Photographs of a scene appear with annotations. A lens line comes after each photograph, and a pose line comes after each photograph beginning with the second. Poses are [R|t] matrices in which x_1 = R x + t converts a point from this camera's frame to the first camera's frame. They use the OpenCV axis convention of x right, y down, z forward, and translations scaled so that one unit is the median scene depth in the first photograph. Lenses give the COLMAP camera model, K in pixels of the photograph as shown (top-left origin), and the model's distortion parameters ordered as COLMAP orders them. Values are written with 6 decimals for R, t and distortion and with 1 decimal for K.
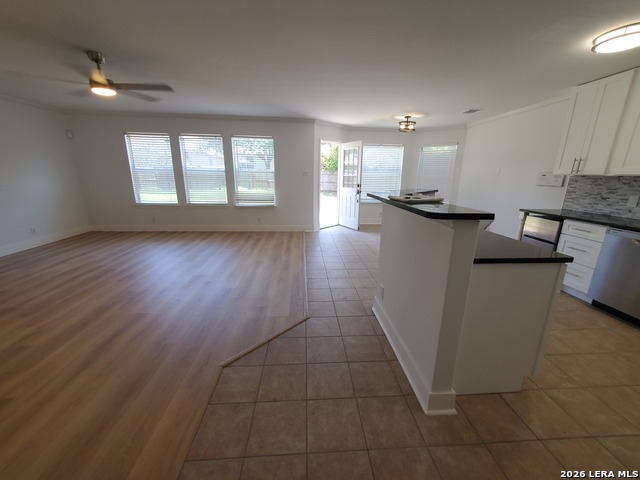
lens RADIAL K [[254.1, 0, 322.0], [0, 254.1, 240.4], [0, 0, 1]] dist [0.001768, -0.000363]
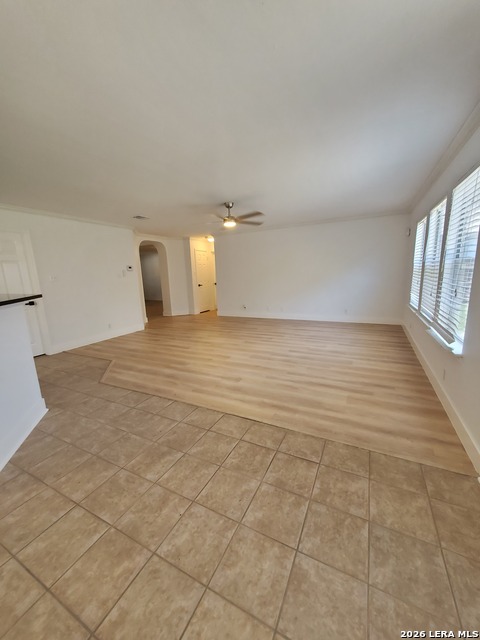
lens RADIAL K [[256.3, 0, 237.7], [0, 256.3, 320.8], [0, 0, 1]] dist [0.000566, -0.000023]
pose [[-0.524931, 0.162733, -0.835443, 0.305634], [-0.193227, 0.933140, 0.303172, -0.259050], [0.828921, 0.320575, -0.458390, 1.023872]]
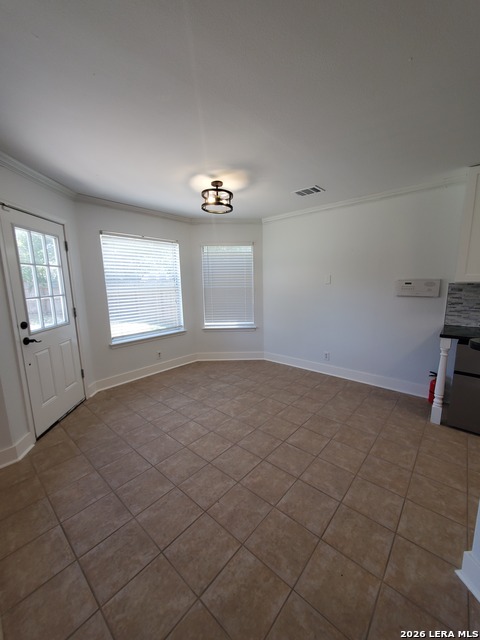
lens RADIAL K [[254.1, 0, 239.1], [0, 254.1, 321.2], [0, 0, 1]] dist [0.001768, -0.000363]
pose [[0.712777, -0.132624, 0.688737, -0.033254], [0.204689, 0.978547, -0.023403, -0.179464], [-0.670858, 0.157658, 0.724633, 0.623430]]
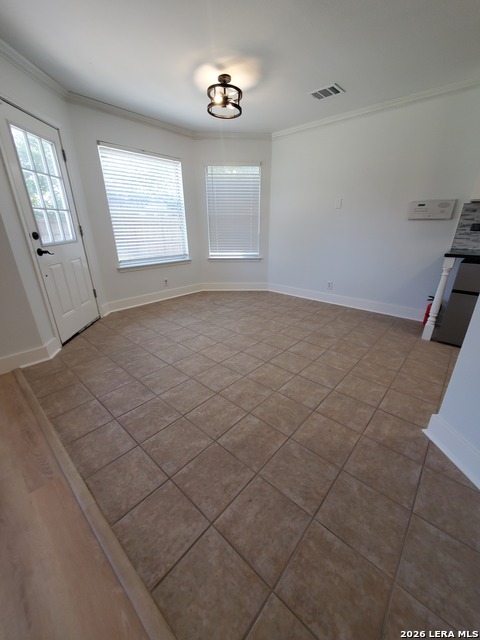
lens RADIAL K [[254.1, 0, 239.1], [0, 254.1, 321.2], [0, 0, 1]] dist [0.001768, -0.000363]
pose [[0.720103, -0.263874, 0.641733, -0.064572], [0.190704, 0.964514, 0.182605, -0.128647], [-0.667146, -0.009114, 0.744872, 0.620267]]
